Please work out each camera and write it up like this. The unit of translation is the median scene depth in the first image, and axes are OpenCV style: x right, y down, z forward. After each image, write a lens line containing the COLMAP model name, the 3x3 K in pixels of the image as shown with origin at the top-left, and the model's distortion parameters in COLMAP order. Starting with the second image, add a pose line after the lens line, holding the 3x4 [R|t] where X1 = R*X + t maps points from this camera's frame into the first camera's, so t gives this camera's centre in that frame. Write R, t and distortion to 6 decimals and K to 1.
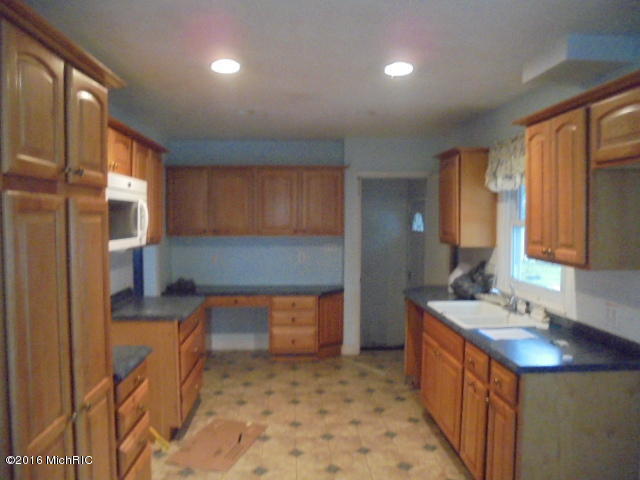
lens RADIAL K [[482.4, 0, 317.1], [0, 482.4, 238.2], [0, 0, 1]] dist [-0.132167, 0.112031]
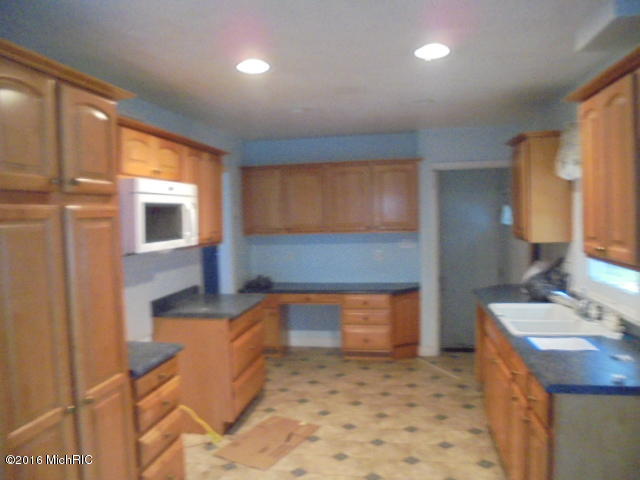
lens RADIAL K [[482.4, 0, 317.1], [0, 482.4, 238.2], [0, 0, 1]] dist [-0.132167, 0.112031]
pose [[0.970364, -0.015247, -0.241167, 0.131654], [0.017860, 0.999803, 0.008653, -0.005338], [0.240988, -0.012704, 0.970445, 0.042148]]
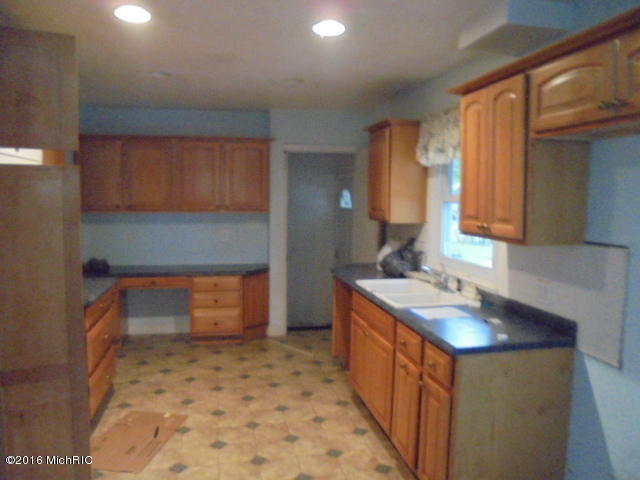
lens RADIAL K [[482.4, 0, 317.1], [0, 482.4, 238.2], [0, 0, 1]] dist [-0.132167, 0.112031]
pose [[0.988540, -0.004095, 0.150903, 0.008198], [-0.002471, 0.999059, 0.043298, 0.007246], [-0.150939, -0.043174, 0.987600, 0.064862]]
